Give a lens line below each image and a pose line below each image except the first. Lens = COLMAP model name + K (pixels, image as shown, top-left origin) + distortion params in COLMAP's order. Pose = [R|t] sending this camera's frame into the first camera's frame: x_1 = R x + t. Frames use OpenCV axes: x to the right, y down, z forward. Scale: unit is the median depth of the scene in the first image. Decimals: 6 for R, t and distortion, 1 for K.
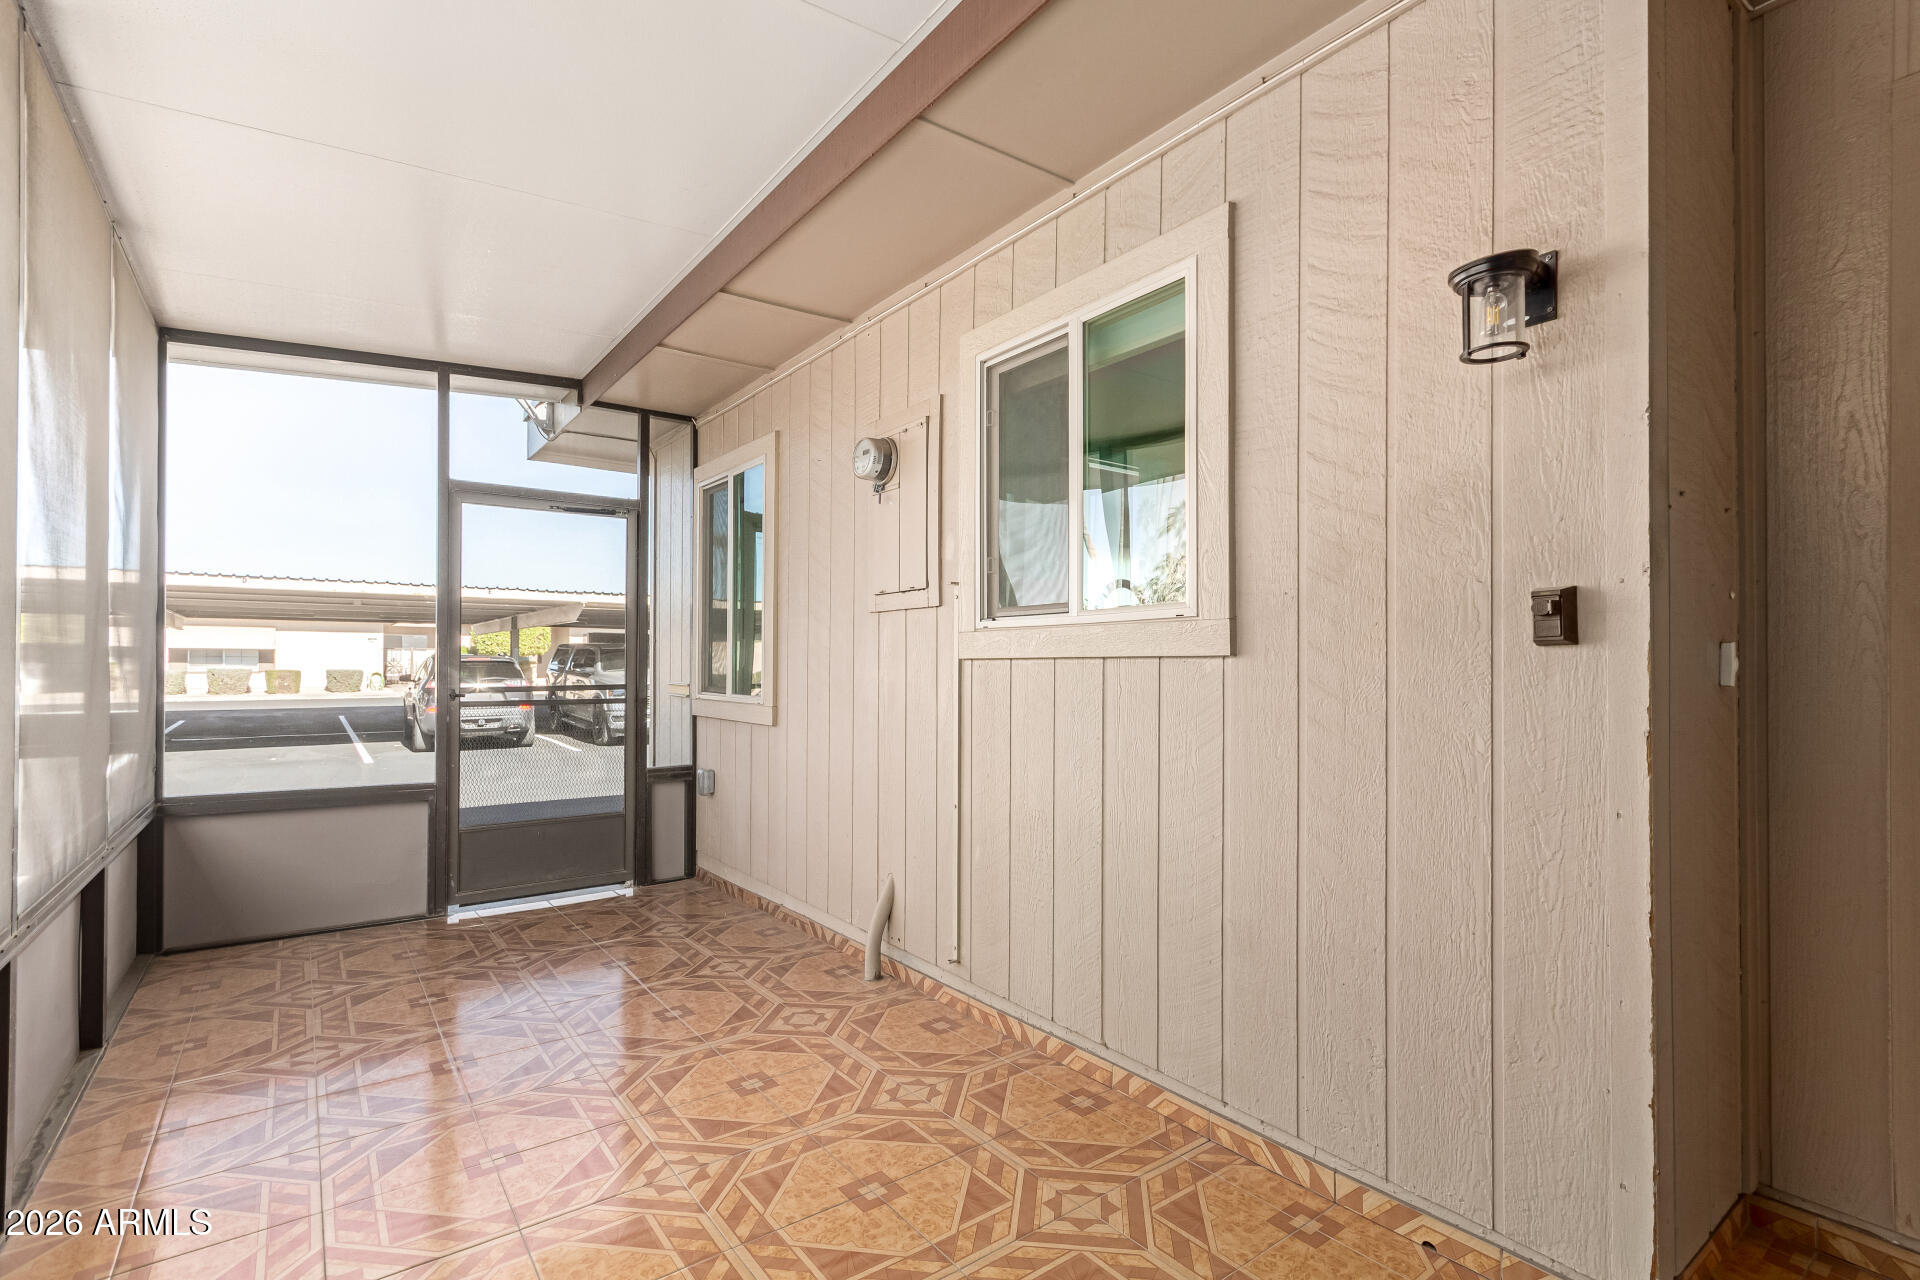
lens RADIAL K [[890.3, 0, 960.0], [0, 890.3, 669.9], [0, 0, 1]] dist [0.002611, 0.001021]
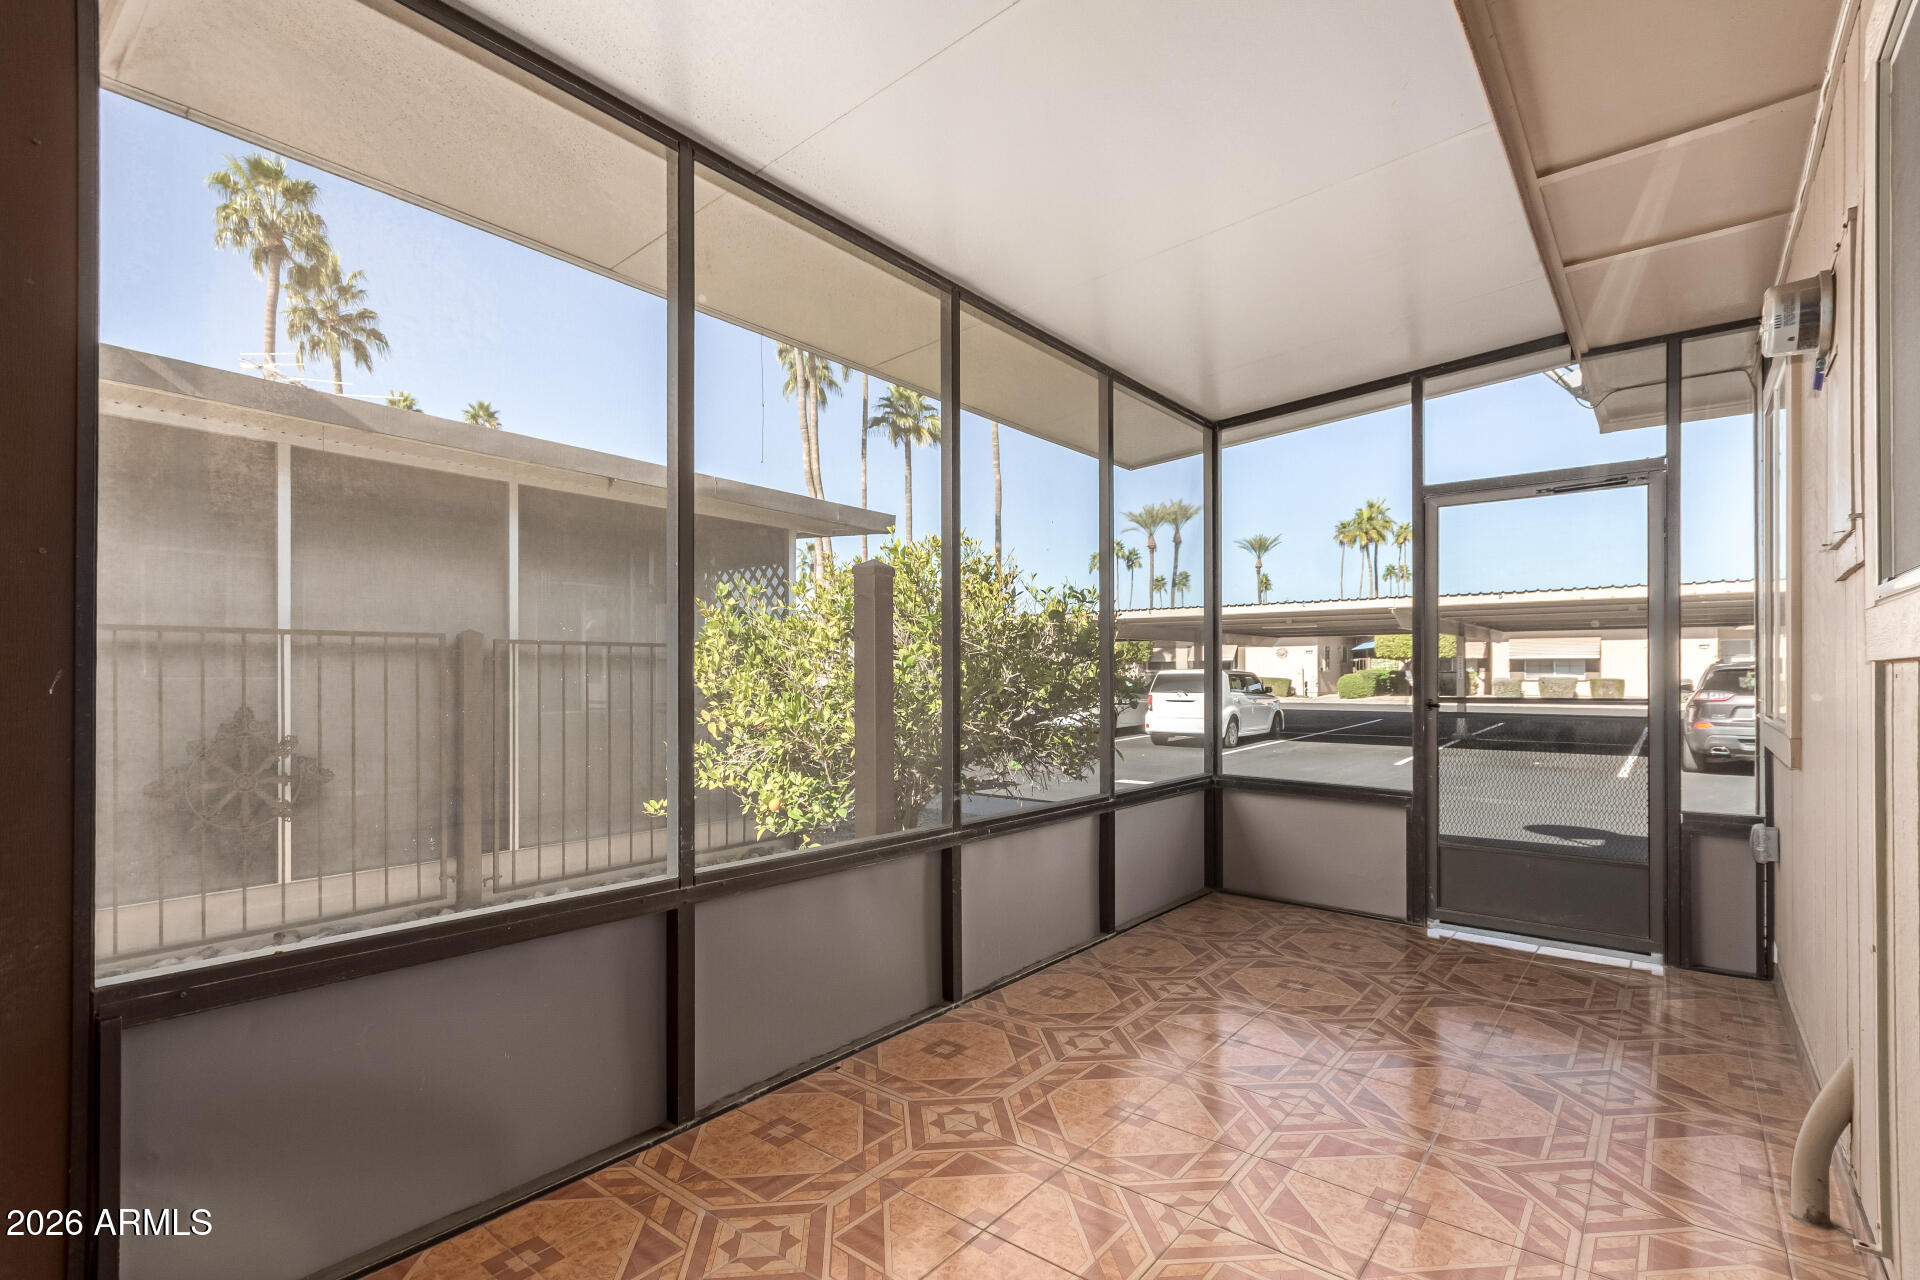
lens RADIAL K [[890.3, 0, 960.0], [0, 890.3, 669.9], [0, 0, 1]] dist [0.002611, 0.001021]
pose [[0.237523, -0.006396, -0.971361, 0.261257], [-0.002867, 0.999969, -0.007286, -0.001490], [0.971378, 0.004515, 0.237497, 0.258059]]
